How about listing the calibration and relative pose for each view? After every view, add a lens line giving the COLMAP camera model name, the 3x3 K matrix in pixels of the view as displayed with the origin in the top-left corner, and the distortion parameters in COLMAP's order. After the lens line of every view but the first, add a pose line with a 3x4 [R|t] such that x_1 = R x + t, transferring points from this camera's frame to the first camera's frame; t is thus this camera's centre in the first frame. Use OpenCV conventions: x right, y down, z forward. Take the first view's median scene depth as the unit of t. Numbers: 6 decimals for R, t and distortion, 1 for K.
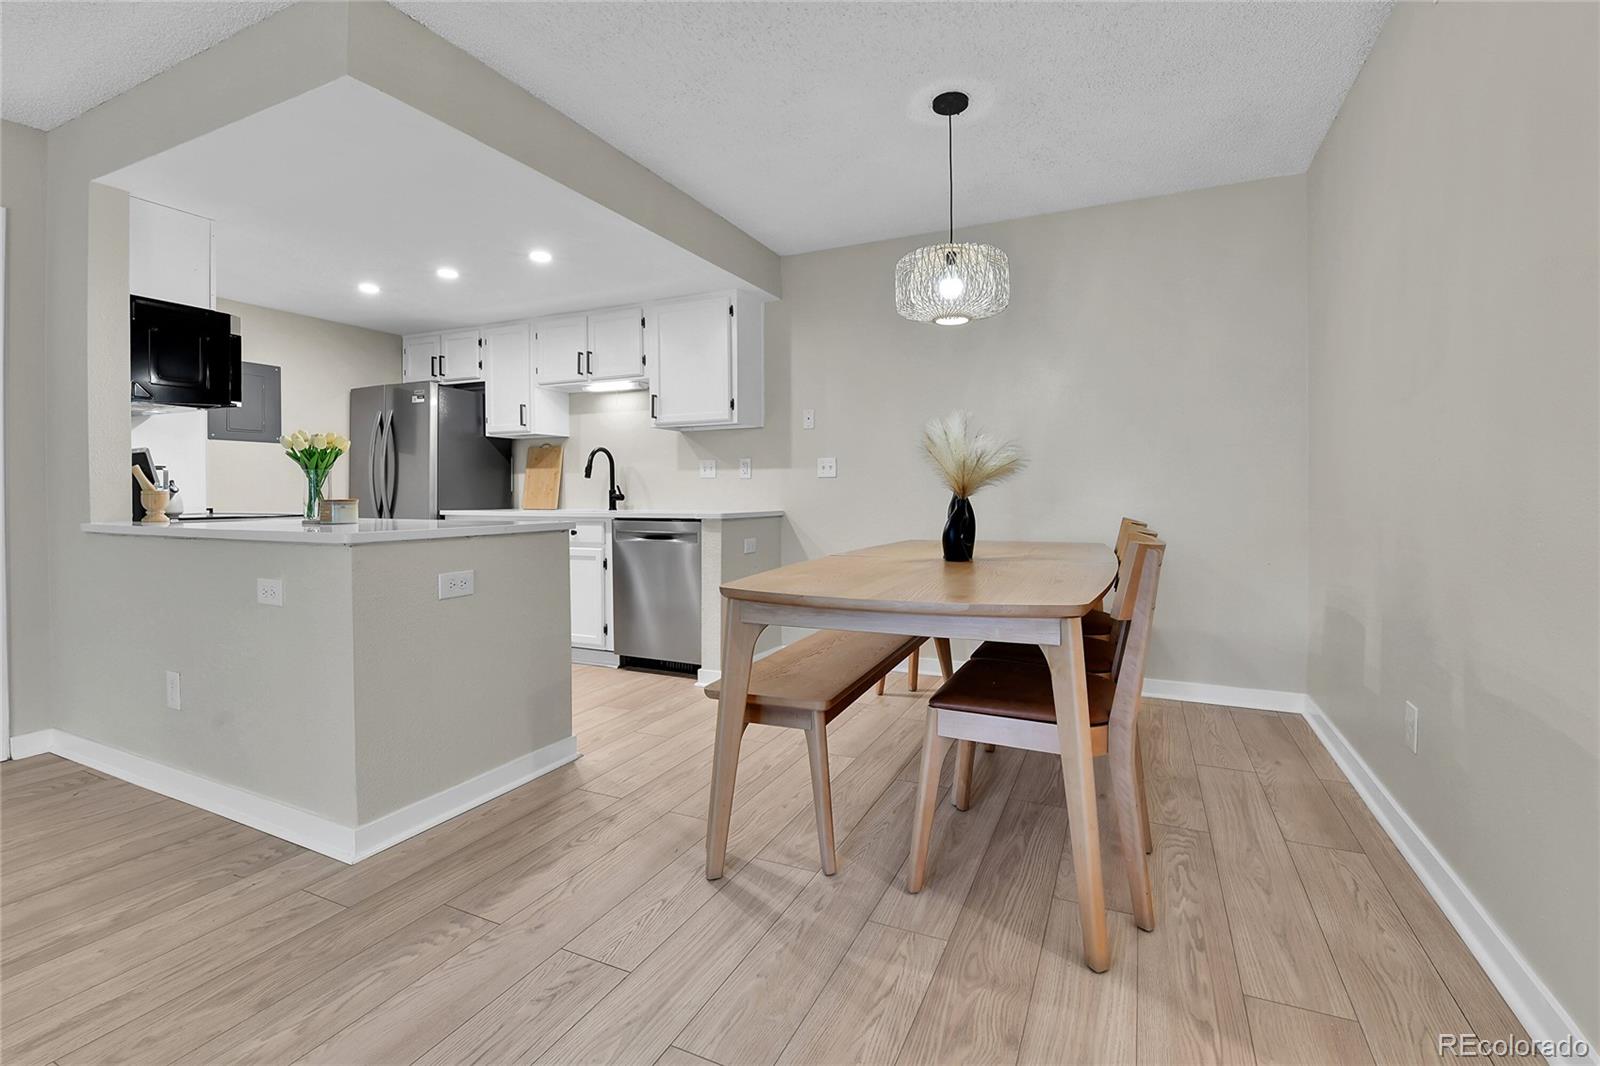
lens RADIAL K [[694.3, 0, 810.0], [0, 694.3, 498.8], [0, 0, 1]] dist [-0.012972, -0.005503]
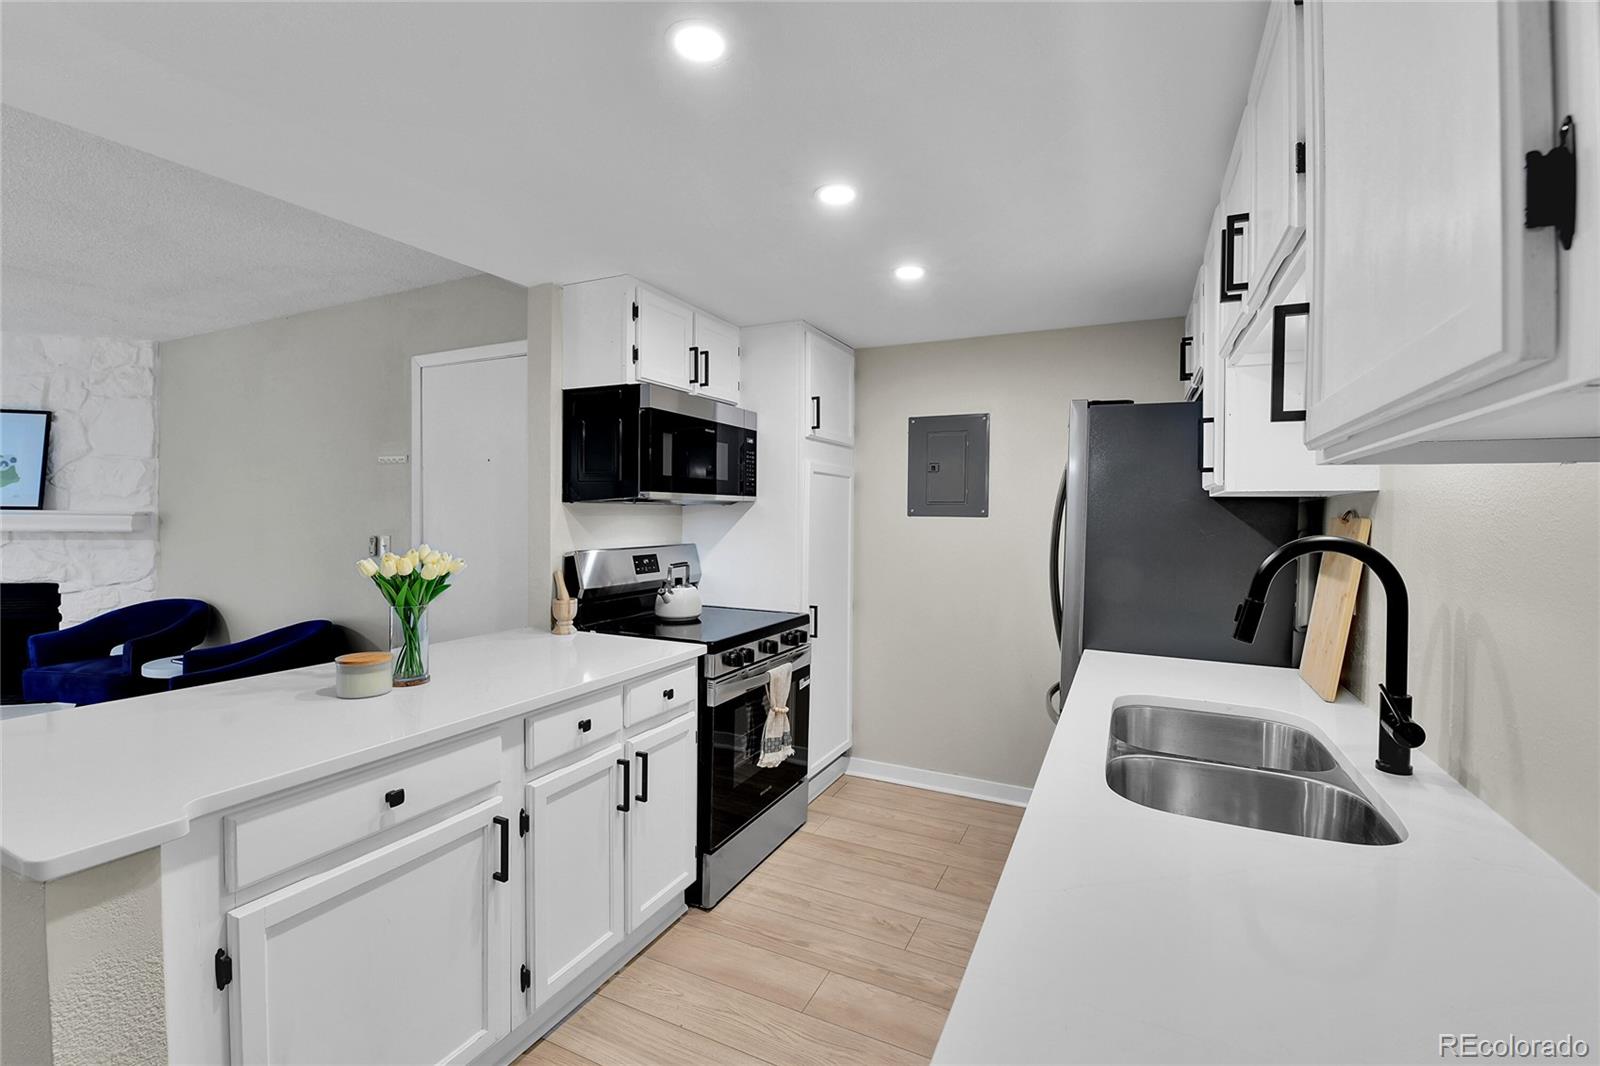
lens RADIAL K [[694.3, 0, 799.6], [0, 694.3, 522.4], [0, 0, 1]] dist [-0.012972, -0.005503]
pose [[-0.029766, 0.017662, -0.999401, -0.020064], [-0.020902, 0.999614, 0.018288, -0.086908], [0.999338, 0.021434, -0.029385, 0.855970]]
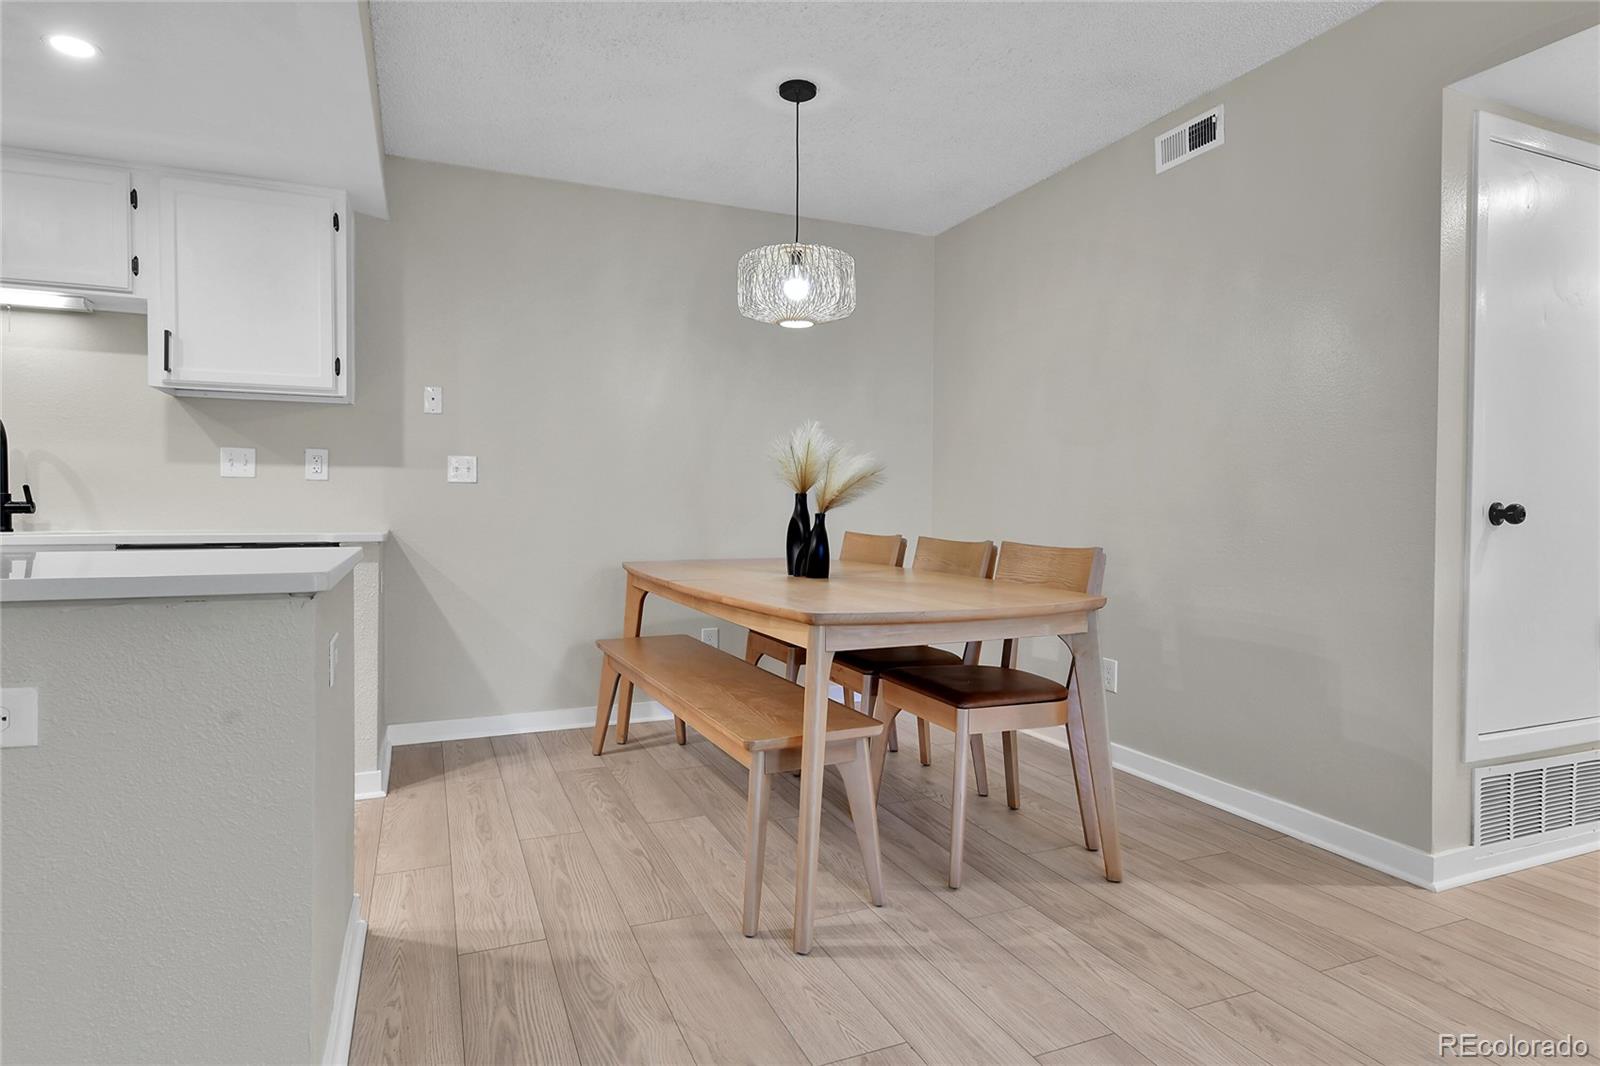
lens RADIAL K [[873.6, 0, 804.4], [0, 873.6, 517.8], [0, 0, 1]] dist [0.008547, -0.006405]
pose [[0.674398, 0.000157, 0.738368, -0.402548], [-0.002827, 0.999993, 0.002370, 0.002726], [-0.738363, -0.003686, 0.674394, 0.114408]]
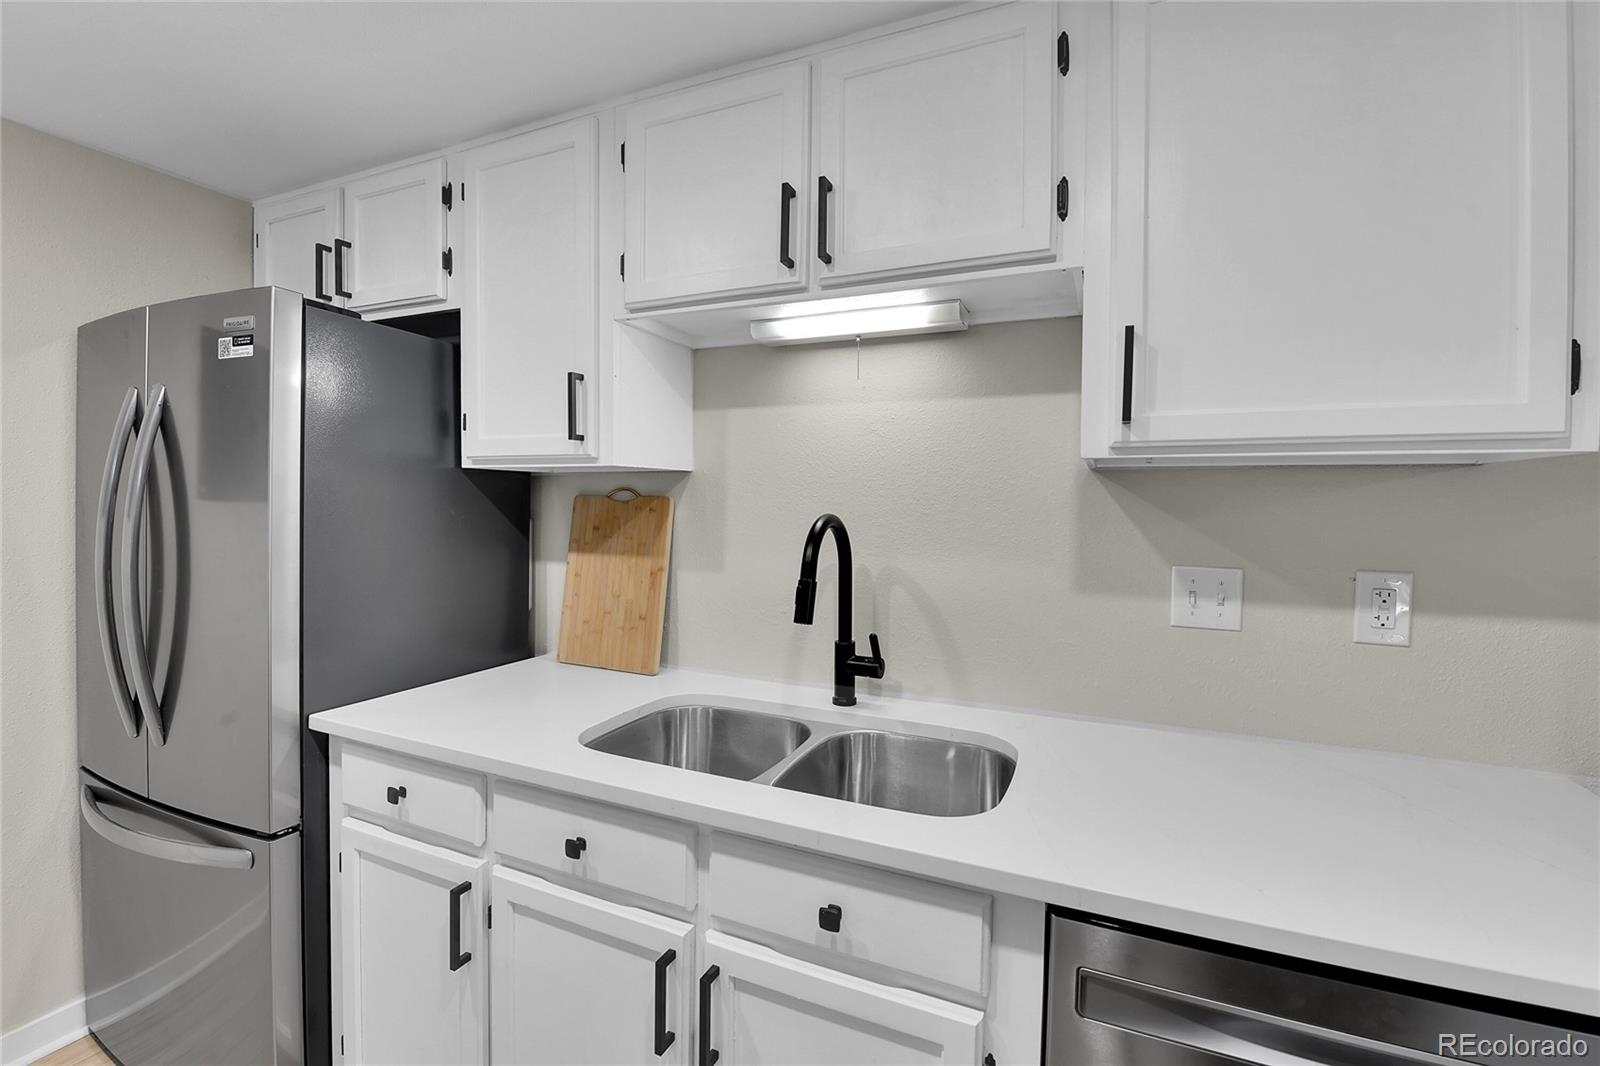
lens RADIAL K [[694.3, 0, 786.1], [0, 694.3, 527.2], [0, 0, 1]] dist [-0.012972, -0.005503]
pose [[0.999700, 0.017454, -0.017209, -0.339432], [-0.016972, 0.999469, 0.027808, -0.082899], [0.017685, -0.027507, 0.999465, 0.743112]]
